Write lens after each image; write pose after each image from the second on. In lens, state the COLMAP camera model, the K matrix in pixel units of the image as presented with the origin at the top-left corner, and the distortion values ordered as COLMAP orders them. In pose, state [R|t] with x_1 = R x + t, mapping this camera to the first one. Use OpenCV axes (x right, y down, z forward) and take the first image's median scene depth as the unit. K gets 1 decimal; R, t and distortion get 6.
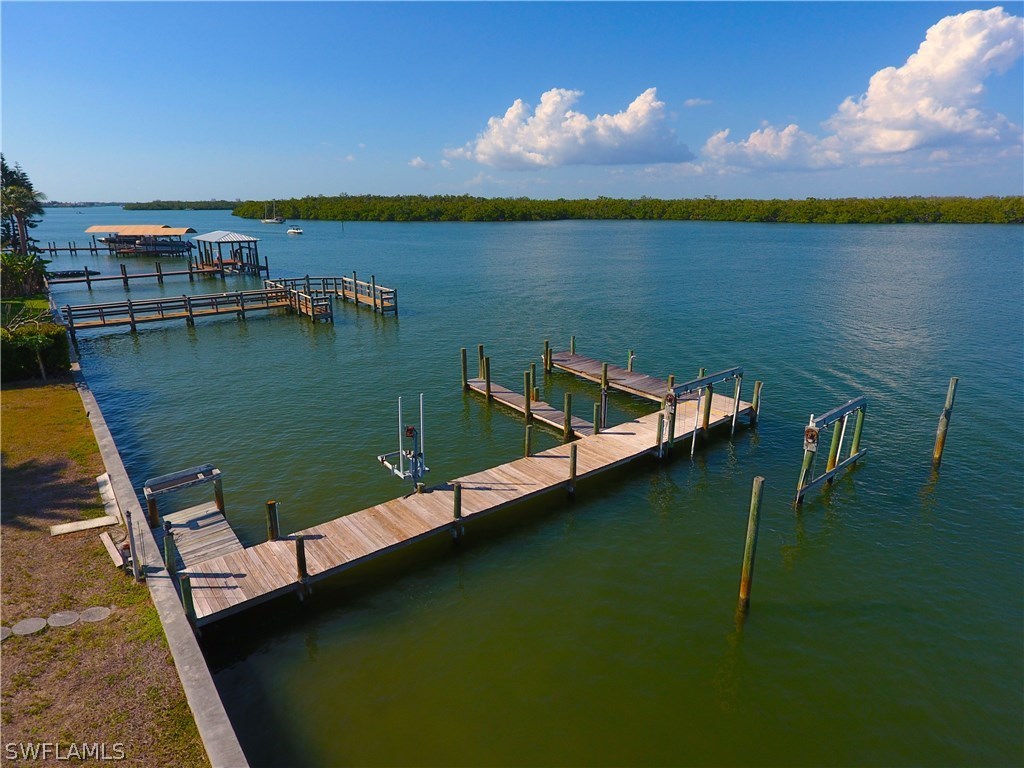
lens RADIAL K [[598.4, 0, 509.4], [0, 598.4, 371.6], [0, 0, 1]] dist [-0.002144, -0.001002]
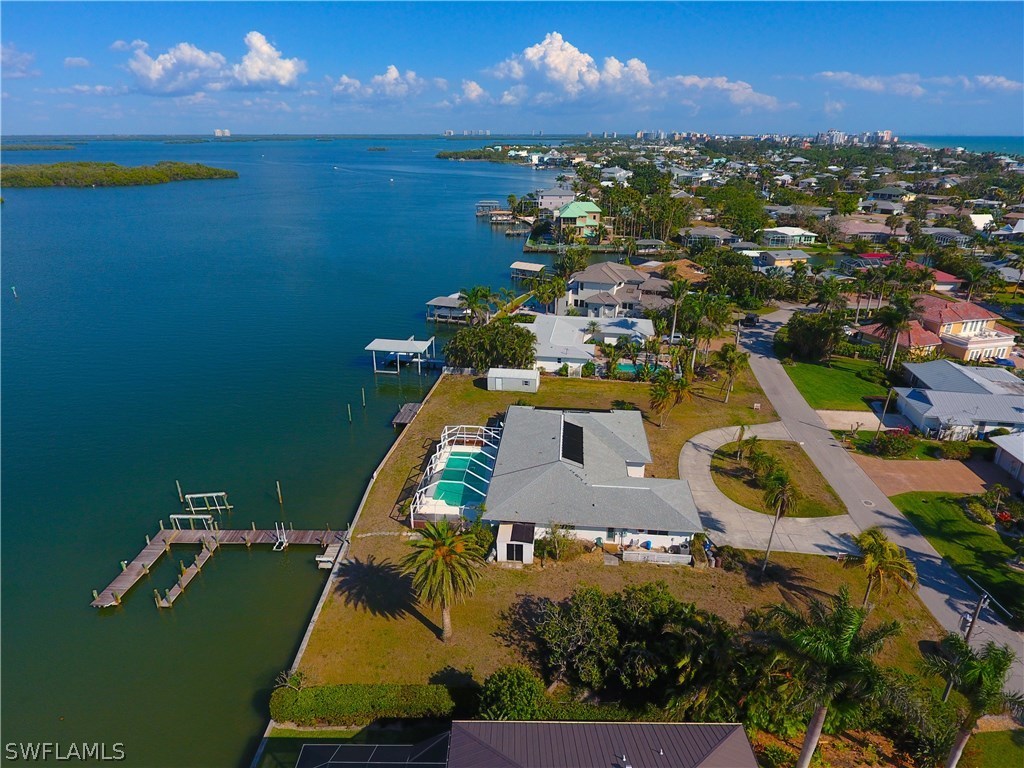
lens RADIAL K [[598.4, 0, 509.4], [0, 598.4, 371.6], [0, 0, 1]] dist [-0.002144, -0.001002]
pose [[-0.773814, -0.231334, 0.589658, -2.280119], [0.175265, 0.816377, 0.550282, -1.769551], [-0.608682, 0.529162, -0.591179, 1.279216]]
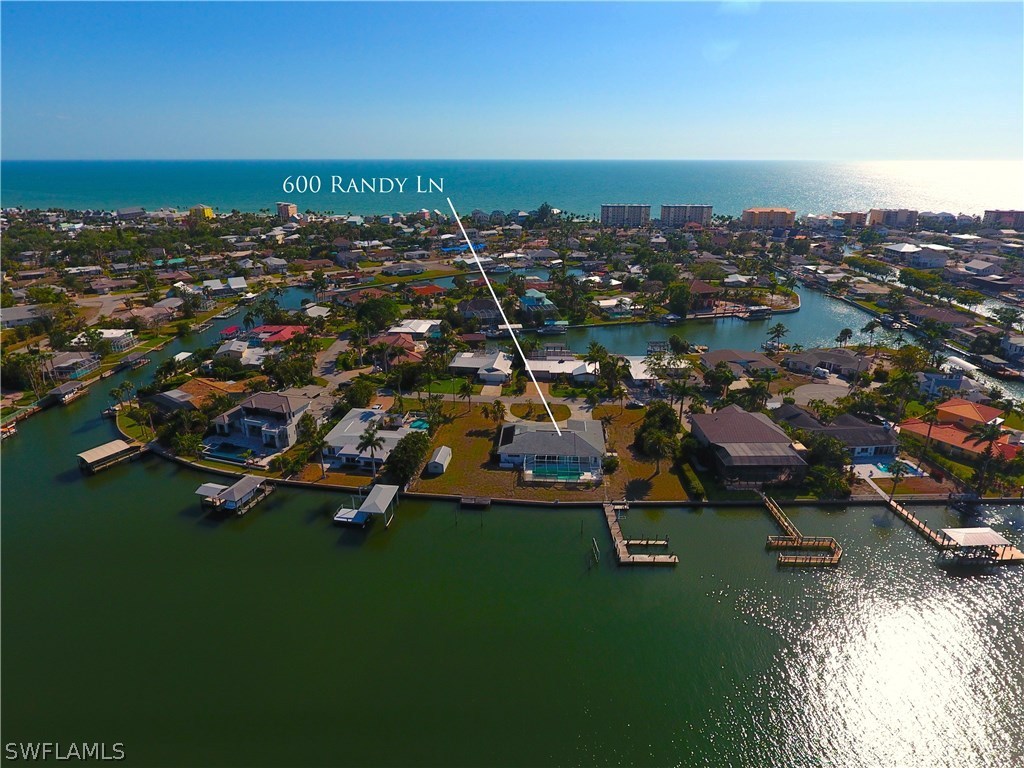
lens RADIAL K [[598.4, 0, 509.4], [0, 598.4, 371.6], [0, 0, 1]] dist [-0.002144, -0.001002]
pose [[-0.608586, 0.271407, -0.745628, 4.202402], [-0.215529, 0.847814, 0.484519, -3.442027], [0.763656, 0.455576, -0.457472, 1.852370]]
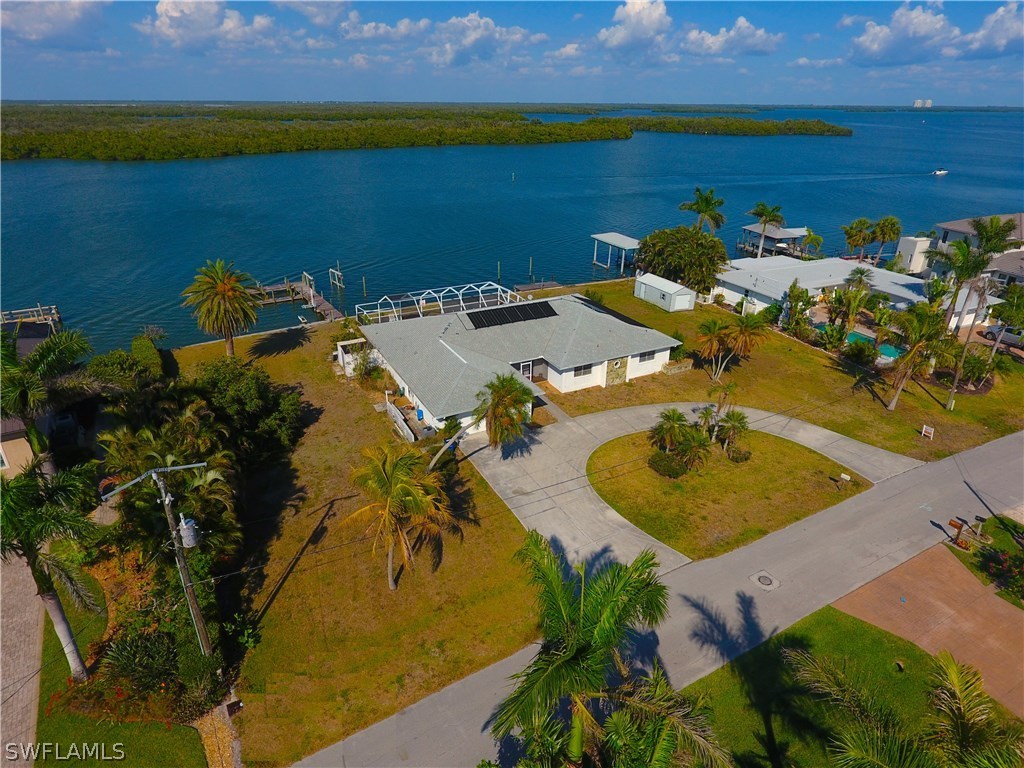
lens RADIAL K [[598.4, 0, 509.4], [0, 598.4, 371.6], [0, 0, 1]] dist [-0.002144, -0.001002]
pose [[0.105124, -0.404703, 0.908386, -3.215396], [0.264275, 0.891971, 0.366806, -0.488405], [-0.958701, 0.201504, 0.200720, -0.940676]]
